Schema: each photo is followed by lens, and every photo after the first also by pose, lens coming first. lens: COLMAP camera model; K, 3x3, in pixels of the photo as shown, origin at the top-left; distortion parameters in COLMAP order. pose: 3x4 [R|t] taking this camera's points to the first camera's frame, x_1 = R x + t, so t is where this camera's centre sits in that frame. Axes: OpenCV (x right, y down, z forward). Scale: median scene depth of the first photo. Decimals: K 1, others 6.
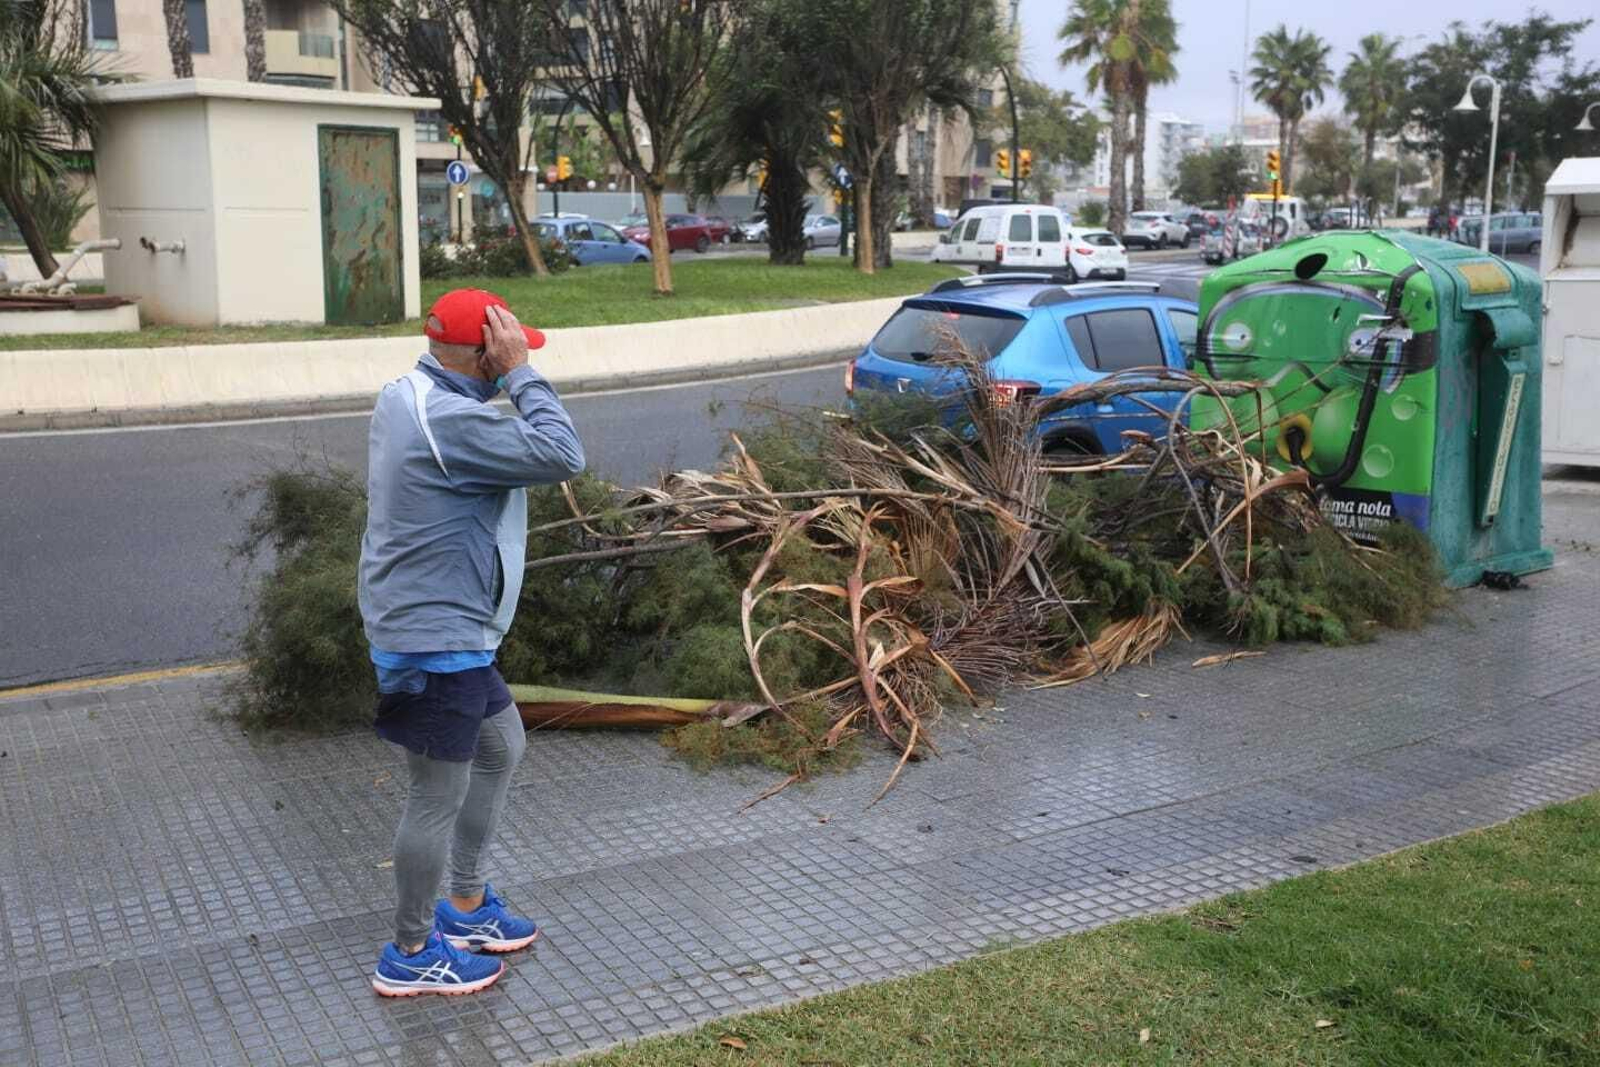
lens RADIAL K [[1723.1, 0, 799.4], [0, 1723.1, 532.9], [0, 0, 1]] dist [0.037402, 0.000000]
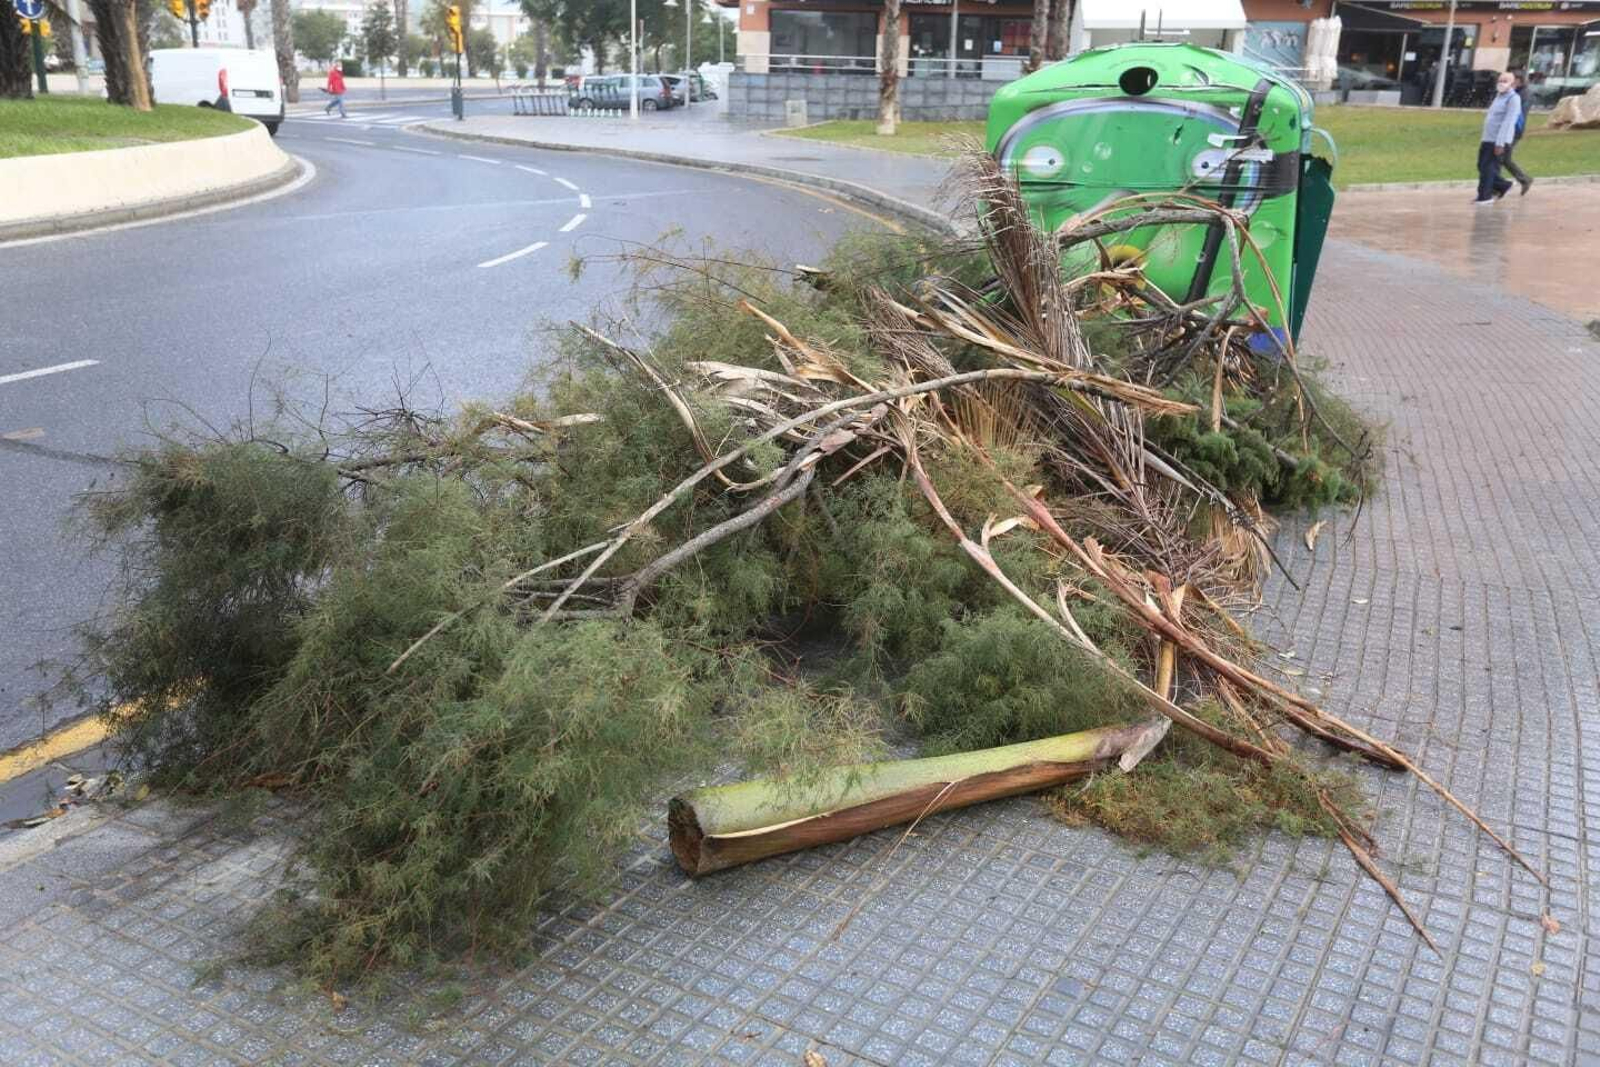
lens RADIAL K [[1460.5, 0, 802.6], [0, 1460.5, 531.8], [0, 0, 1]] dist [0.024990, 0.000000]
pose [[0.850822, -0.134404, 0.507974, -0.286355], [0.073095, 0.987608, 0.138881, -0.041080], [-0.520345, -0.081033, 0.850103, 0.429901]]
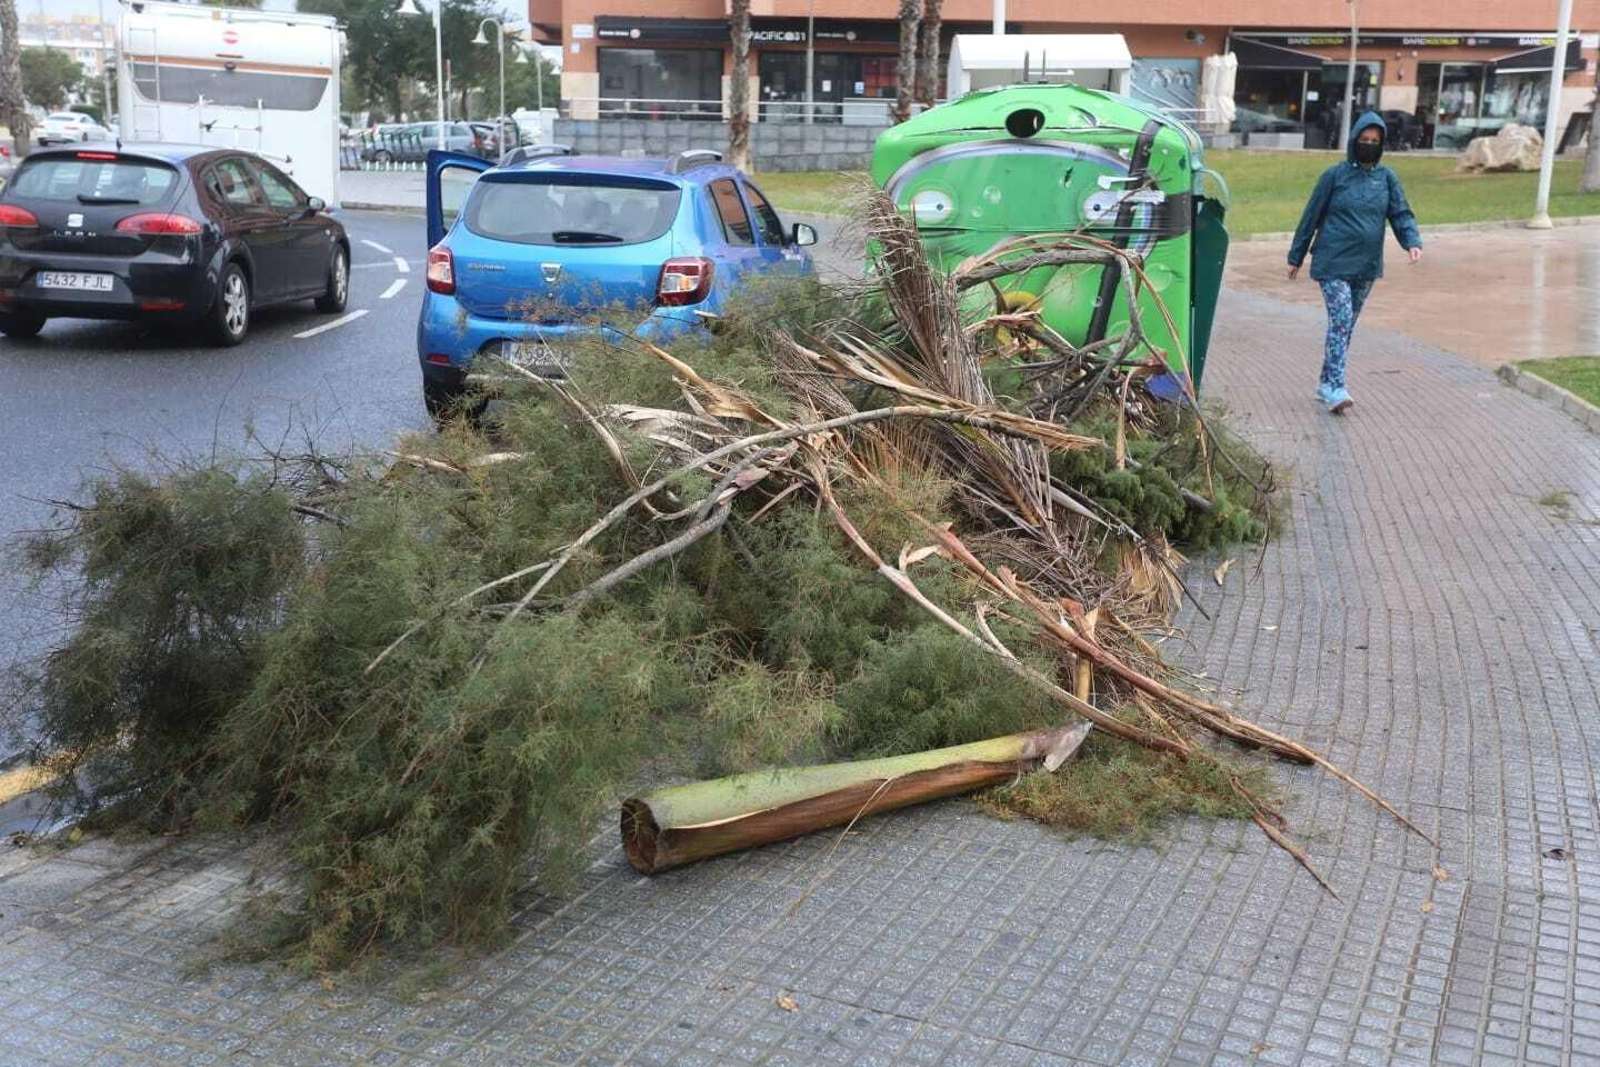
lens RADIAL K [[1723.1, 0, 802.8], [0, 1723.1, 533.2], [0, 0, 1]] dist [0.037402, 0.000000]
pose [[0.797168, -0.124670, 0.590745, -0.351252], [0.096547, 0.992180, 0.079106, -0.028186], [-0.595988, -0.006026, 0.802971, 0.369992]]
